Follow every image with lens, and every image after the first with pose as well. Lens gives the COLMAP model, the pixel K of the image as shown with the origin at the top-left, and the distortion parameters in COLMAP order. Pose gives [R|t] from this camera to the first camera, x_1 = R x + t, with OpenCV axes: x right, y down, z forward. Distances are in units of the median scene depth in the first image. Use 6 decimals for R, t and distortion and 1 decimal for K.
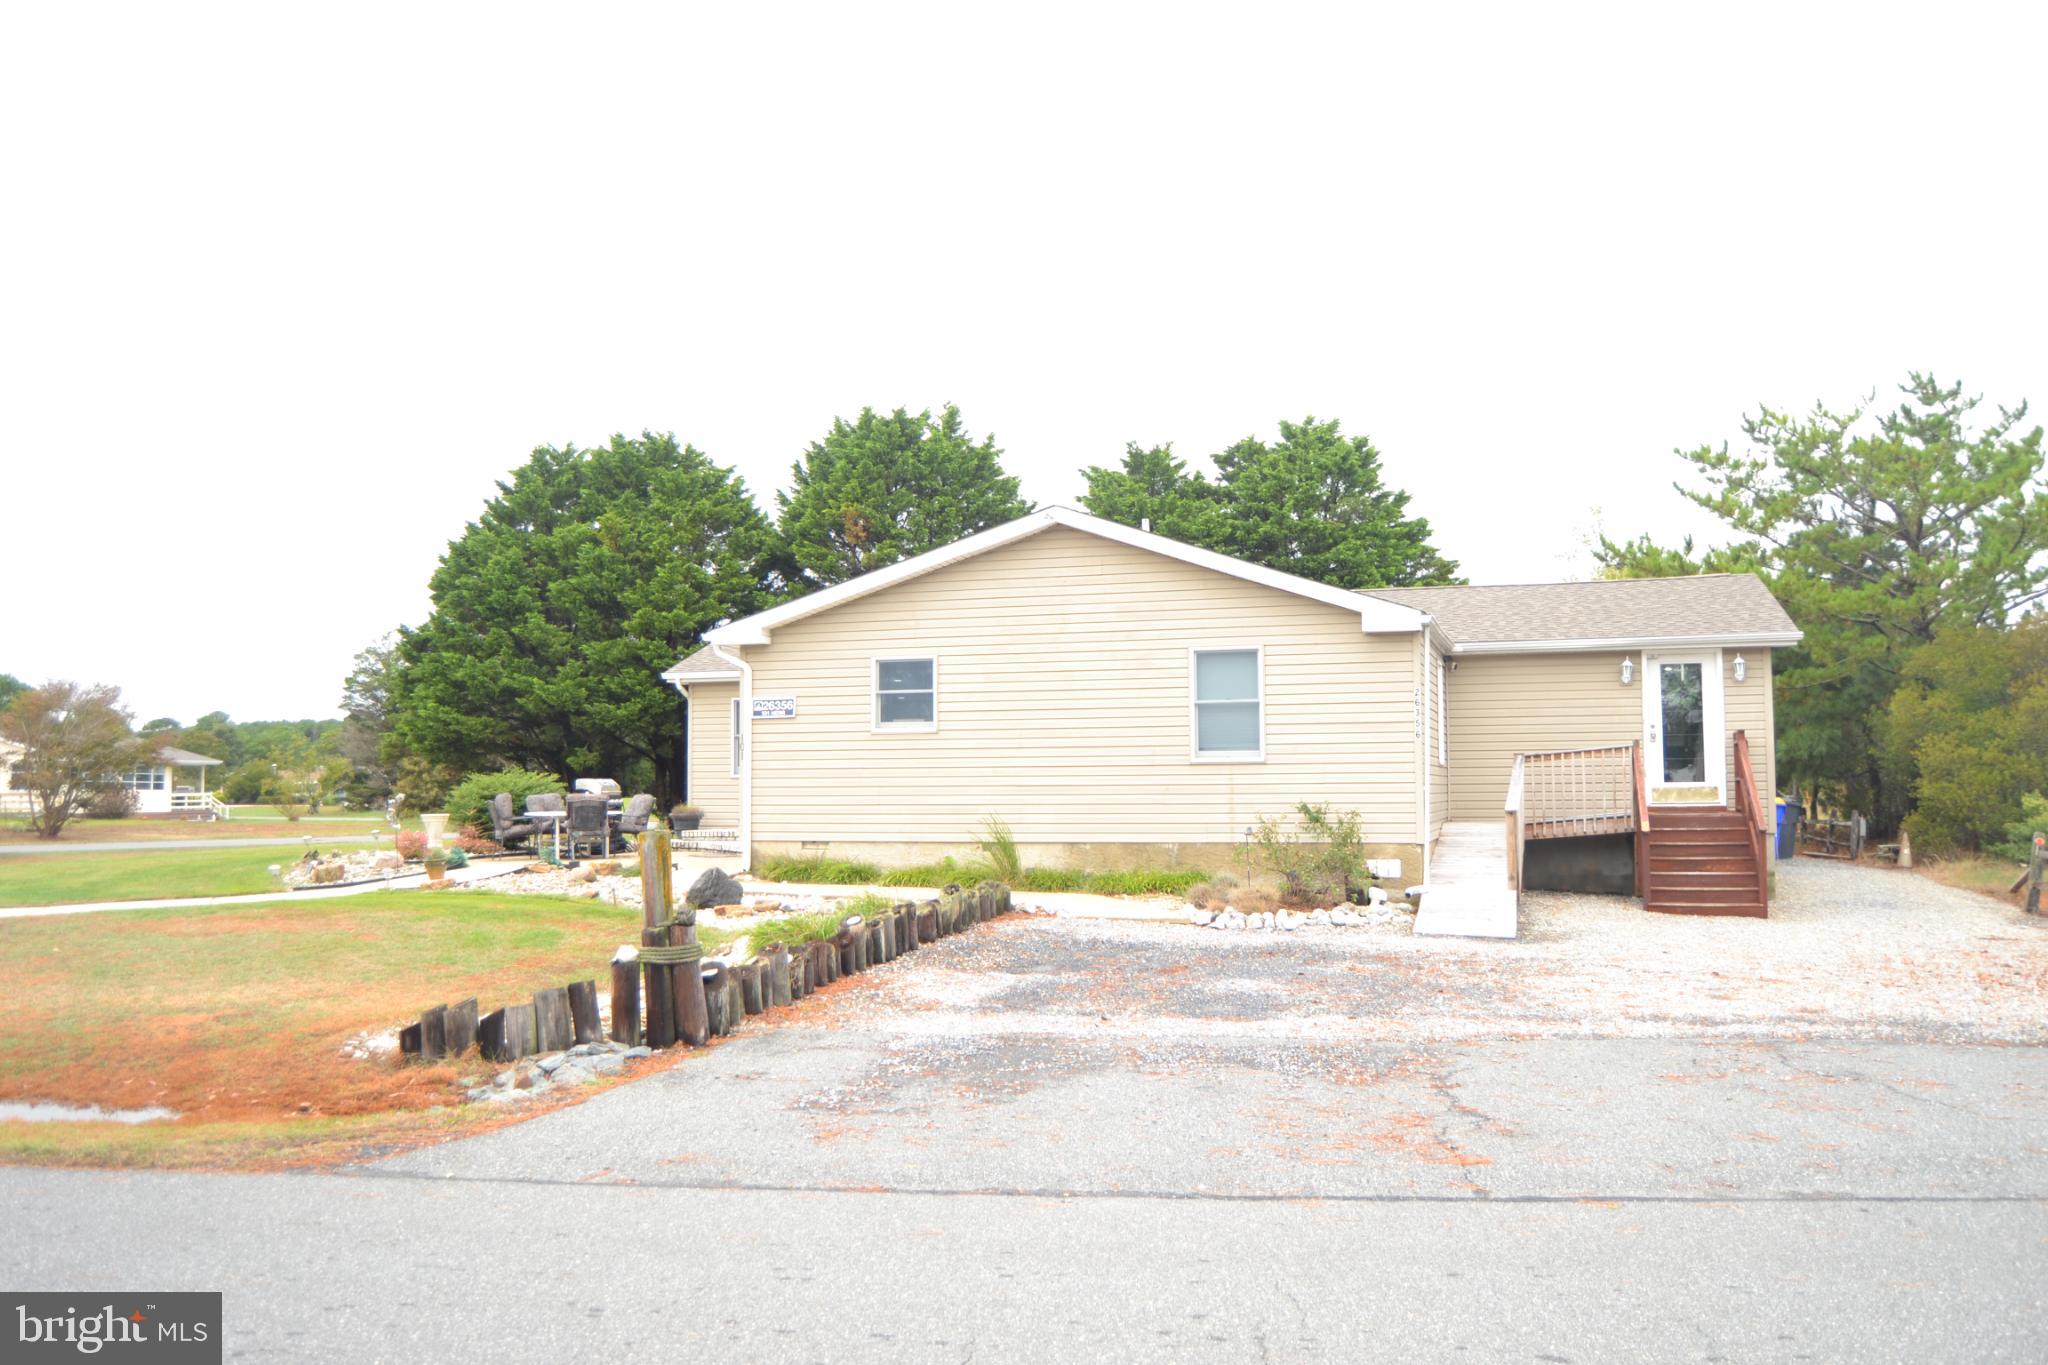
lens RADIAL K [[1720.7, 0, 1017.3], [0, 1720.7, 669.4], [0, 0, 1]] dist [-0.078685, 0.018222]
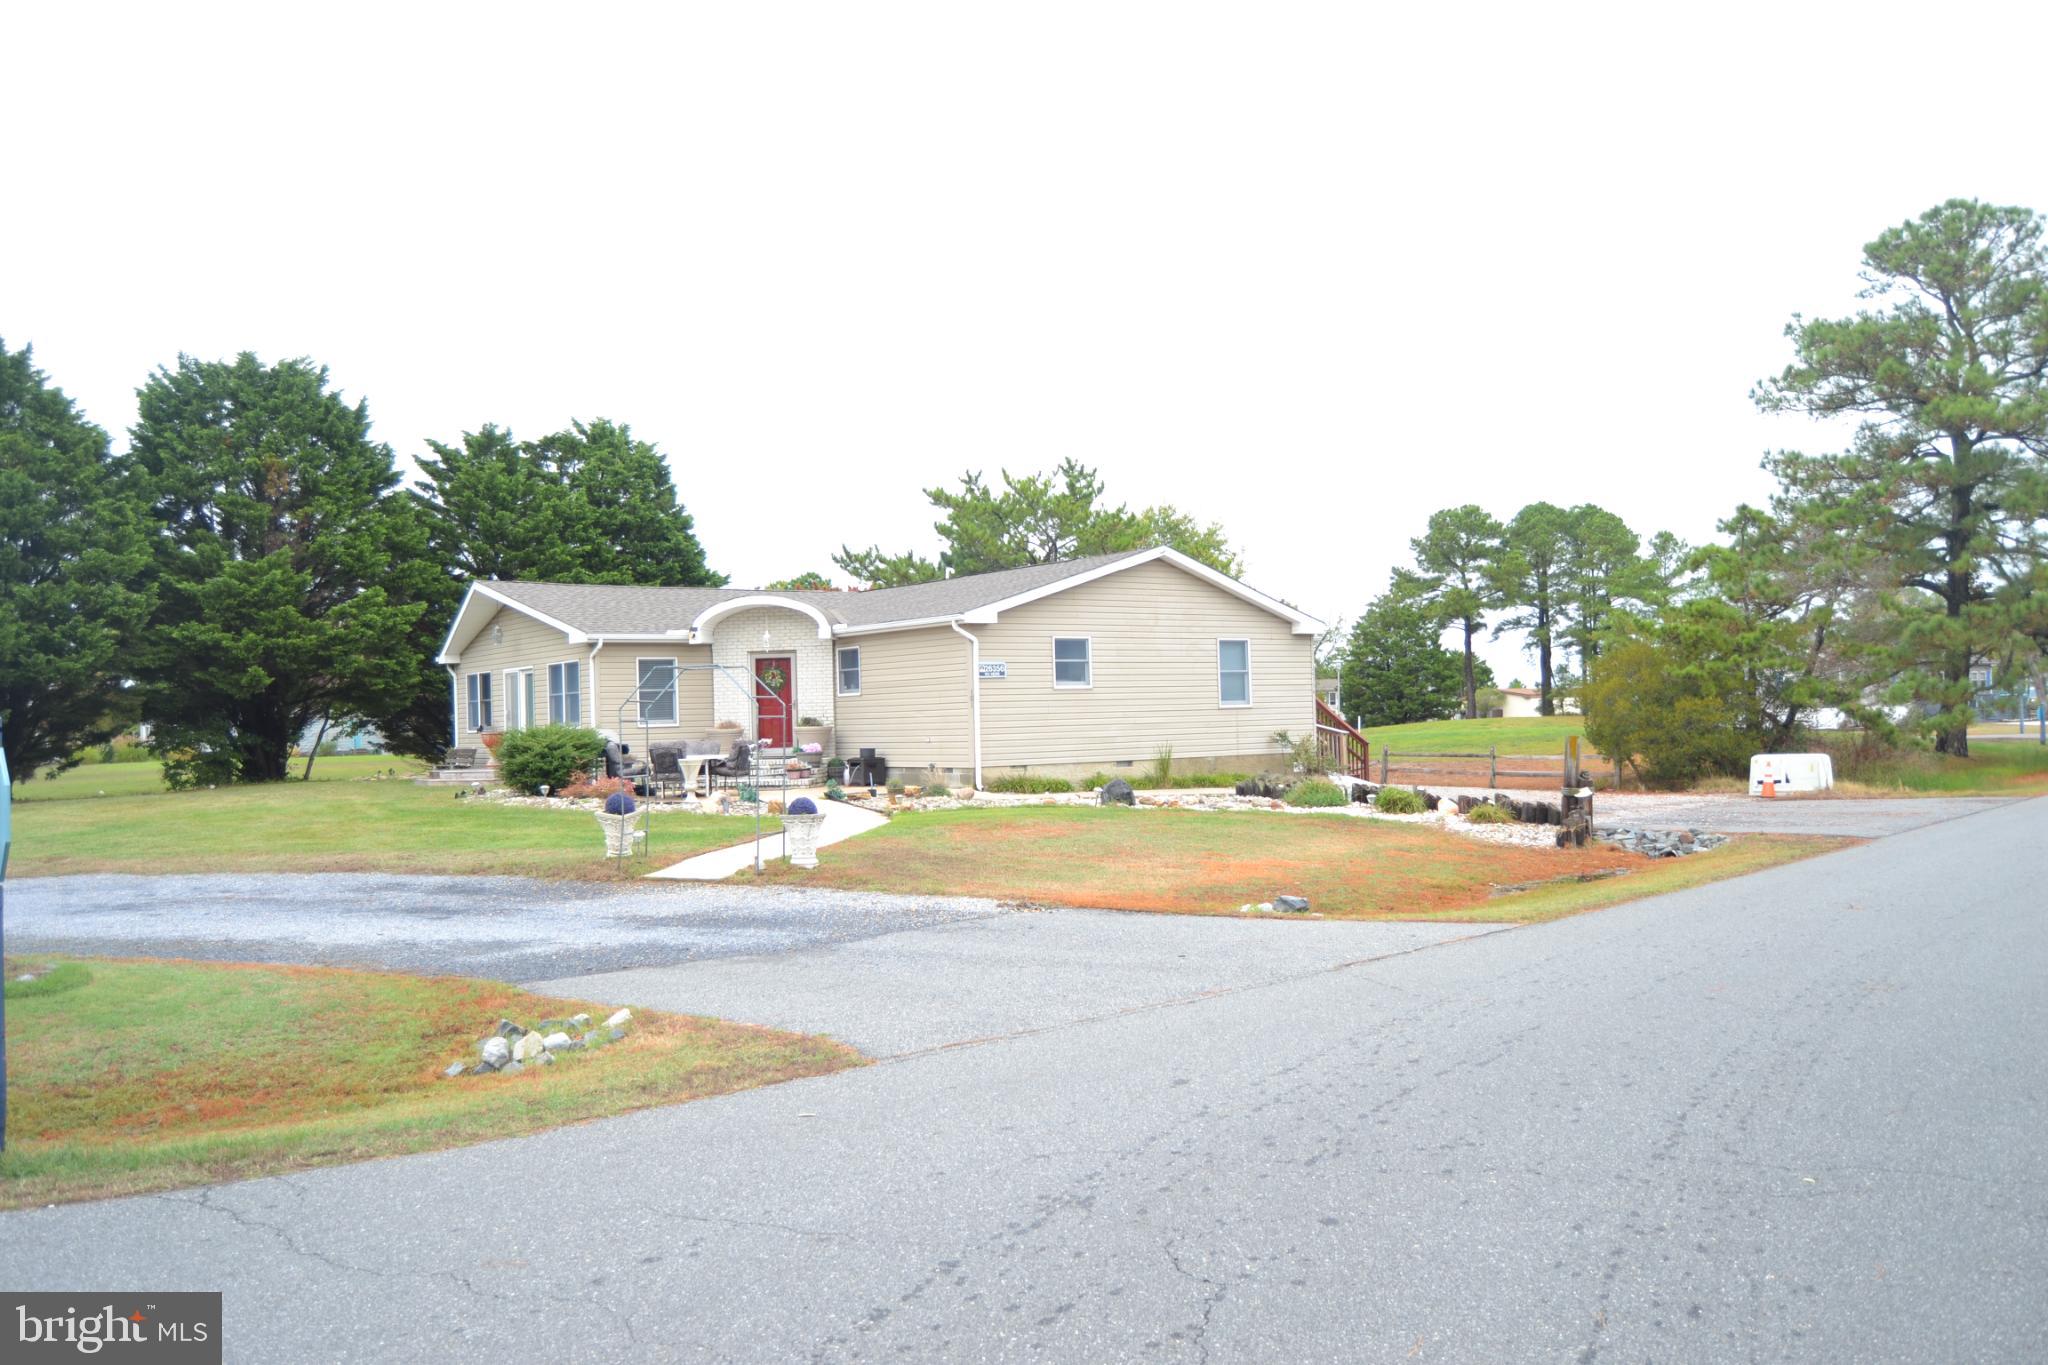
lens RADIAL K [[1720.7, 0, 1017.1], [0, 1720.7, 698.0], [0, 0, 1]] dist [-0.078685, 0.018222]
pose [[0.592081, 0.001200, 0.805877, -1.242217], [-0.032854, 0.999203, 0.022650, 0.012686], [-0.805208, -0.039887, 0.591649, 0.166534]]
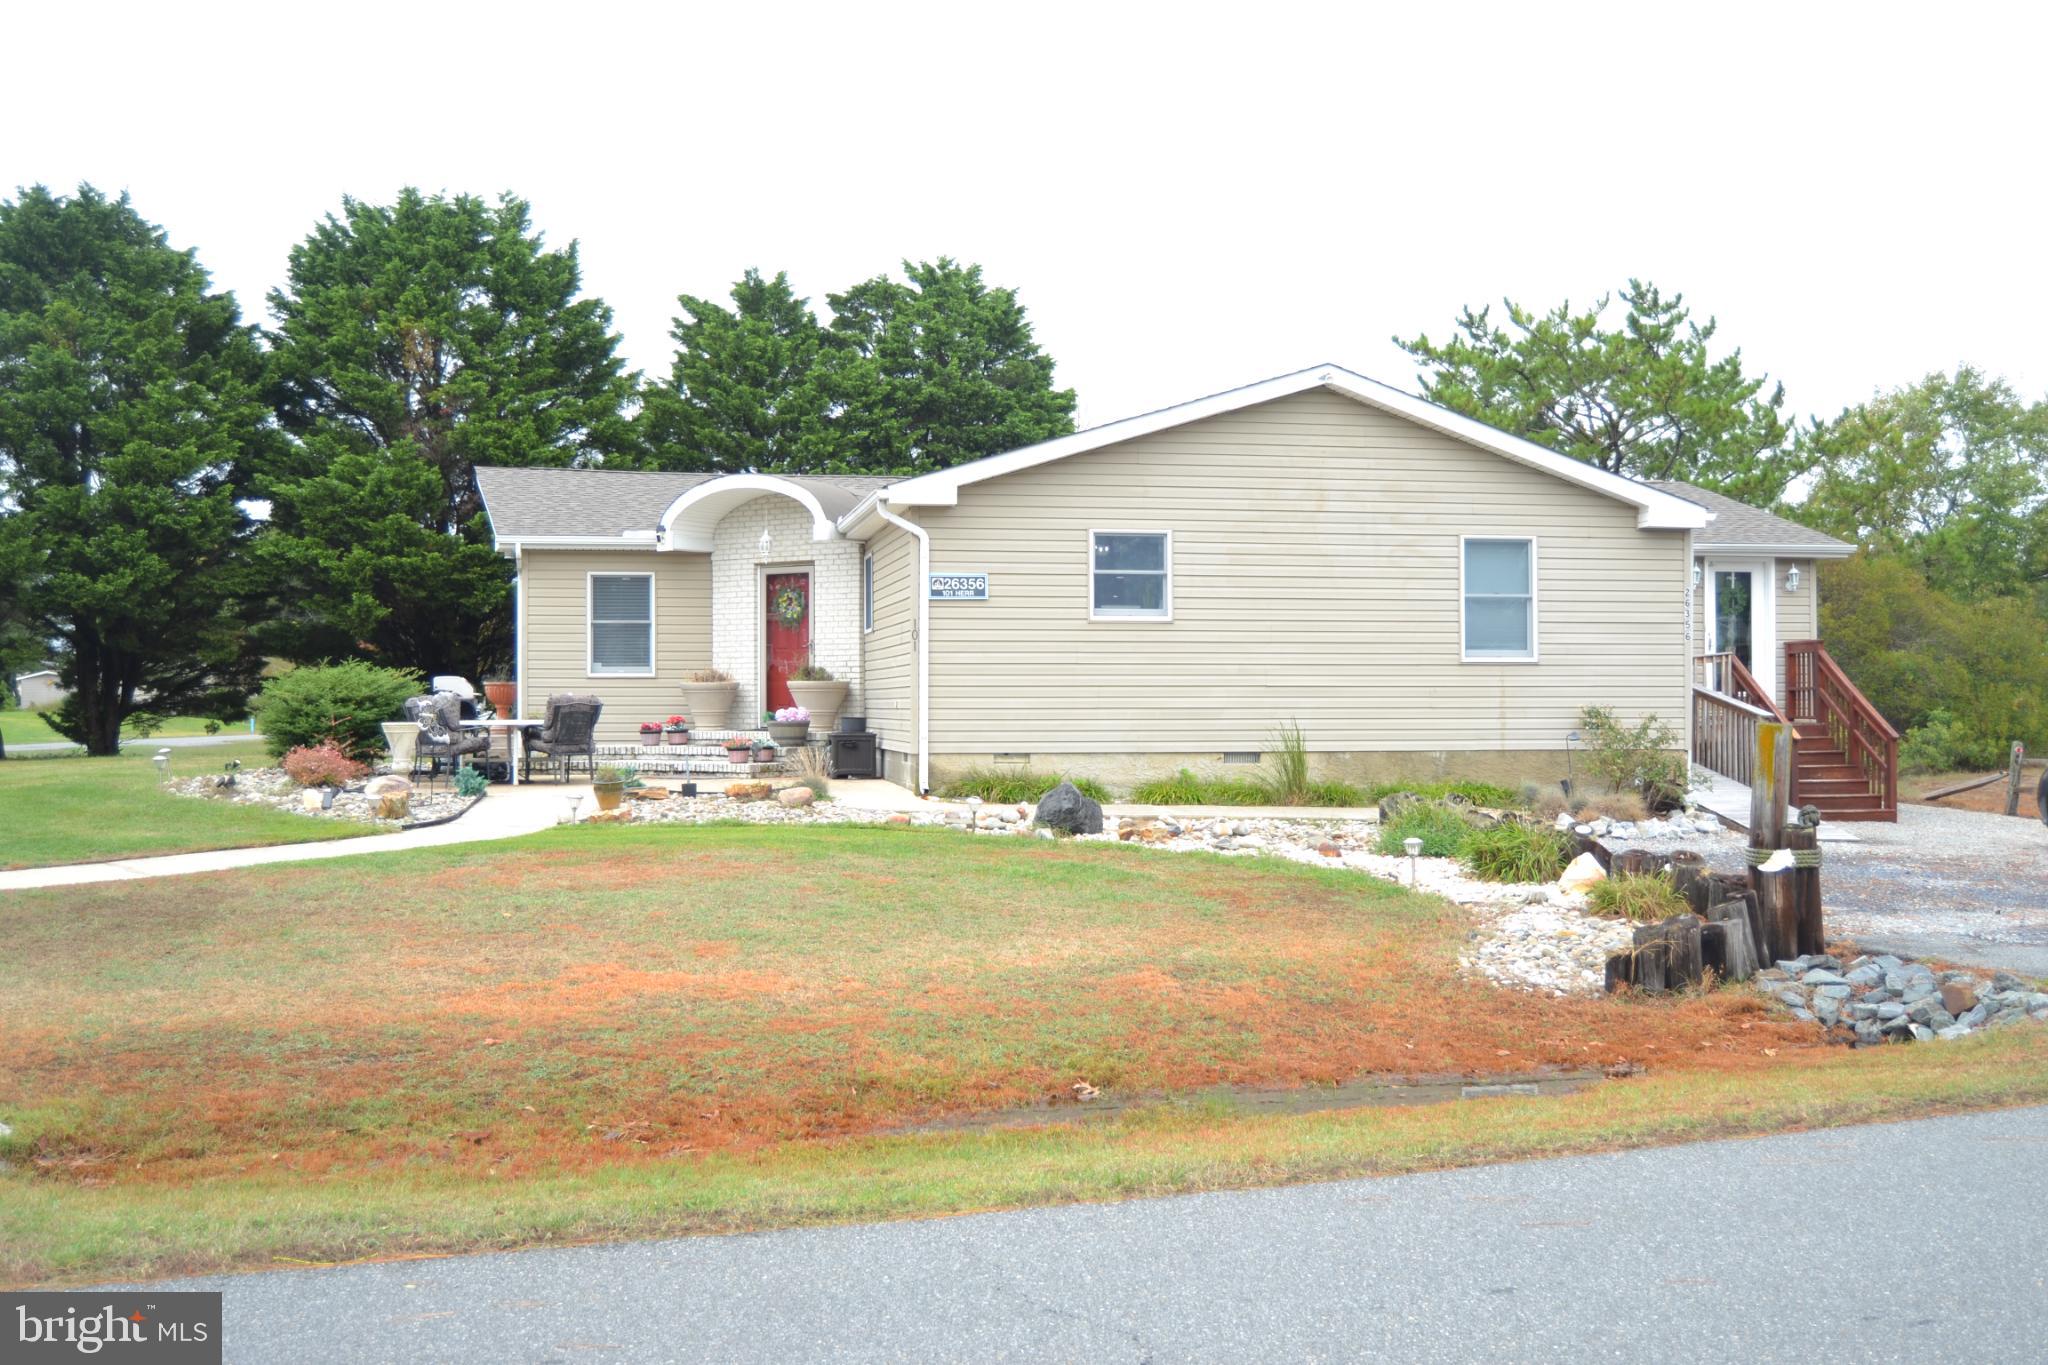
lens RADIAL K [[2125.5, 0, 1025.2], [0, 2125.5, 686.6], [0, 0, 1]] dist [-0.063940, 0.000000]
pose [[0.884434, 0.009070, 0.466576, -0.574214], [-0.036041, 0.998152, 0.048916, 0.019152], [-0.465271, -0.060079, 0.883127, 0.112342]]
